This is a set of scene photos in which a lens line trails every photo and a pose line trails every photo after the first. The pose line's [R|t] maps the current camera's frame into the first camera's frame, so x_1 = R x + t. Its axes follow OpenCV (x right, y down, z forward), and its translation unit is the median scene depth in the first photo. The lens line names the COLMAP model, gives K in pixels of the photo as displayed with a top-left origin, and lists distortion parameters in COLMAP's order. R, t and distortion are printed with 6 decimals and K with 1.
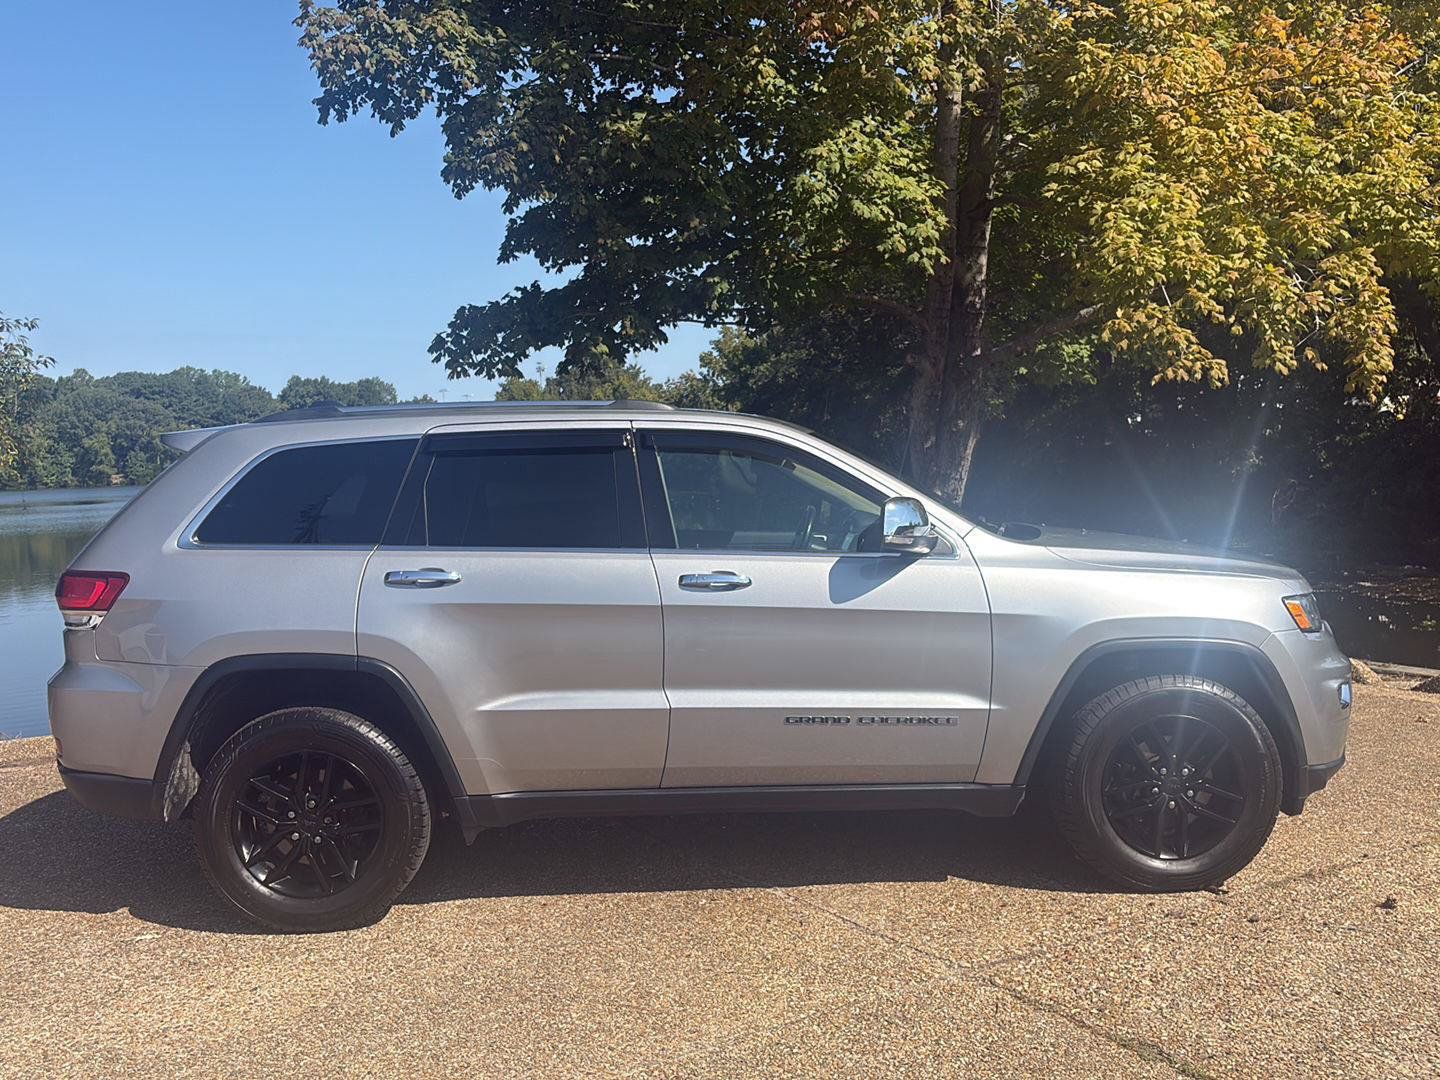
lens RADIAL K [[1423.5, 0, 730.3], [0, 1423.5, 536.1], [0, 0, 1]] dist [0.035609, 0.000000]
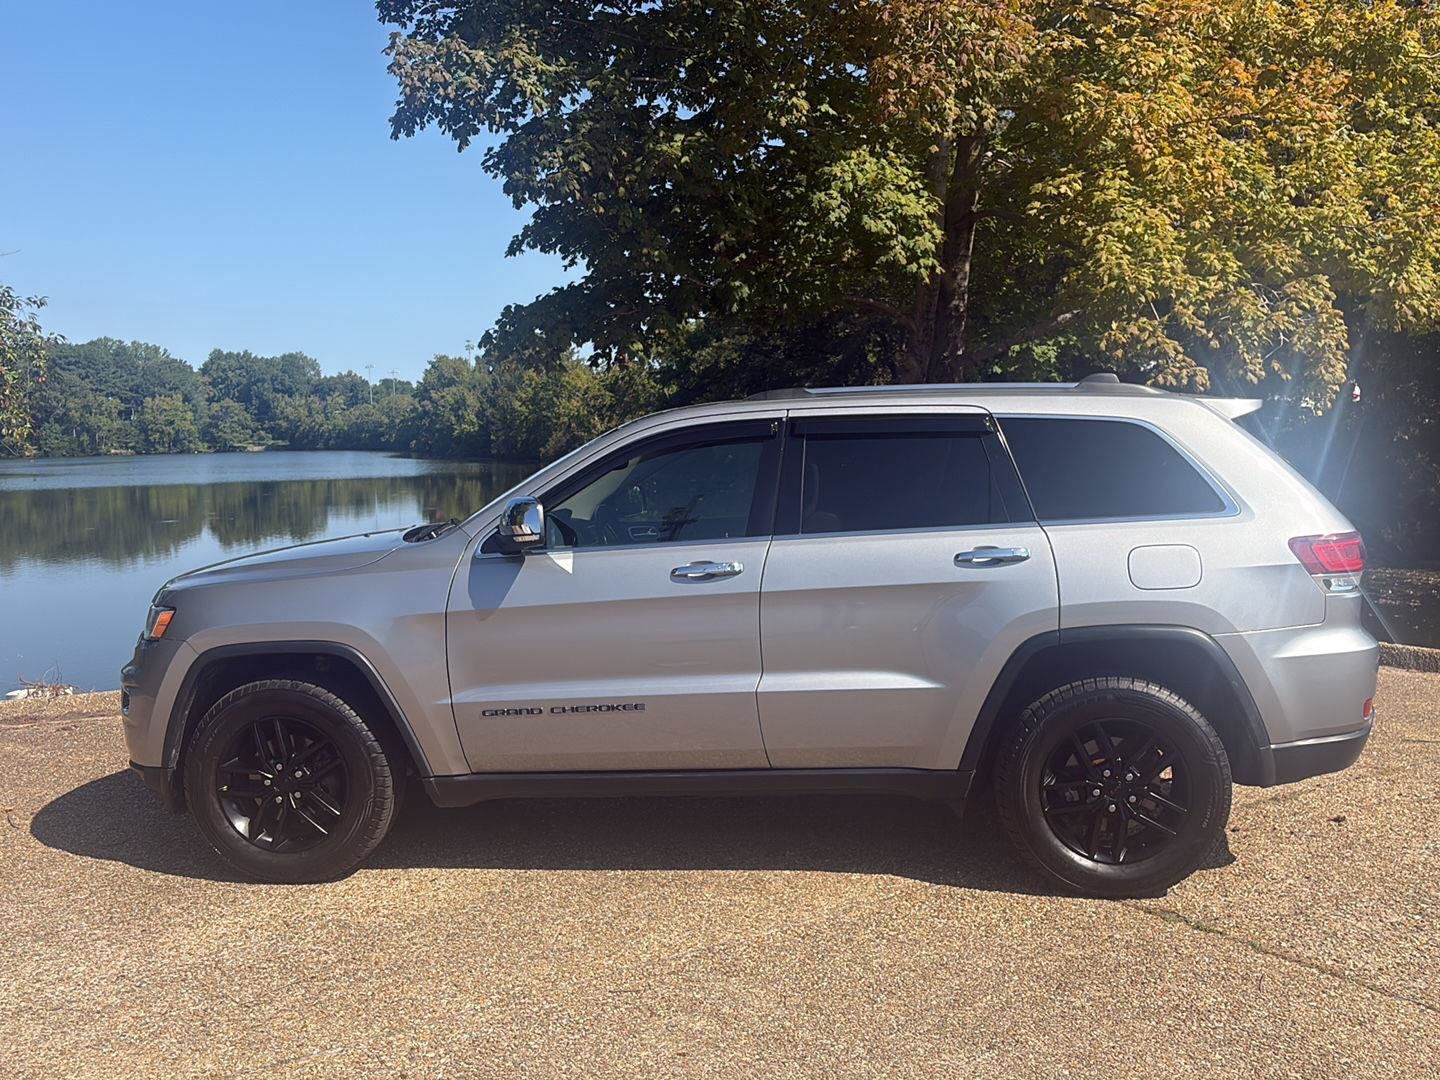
lens RADIAL K [[1423.5, 0, 718.8], [0, 1423.5, 547.2], [0, 0, 1]] dist [0.035609, 0.000000]
pose [[0.998774, 0.012058, 0.048004, -0.077638], [-0.013028, 0.999716, 0.019941, 0.002871], [-0.047750, -0.020542, 0.998648, -0.113657]]
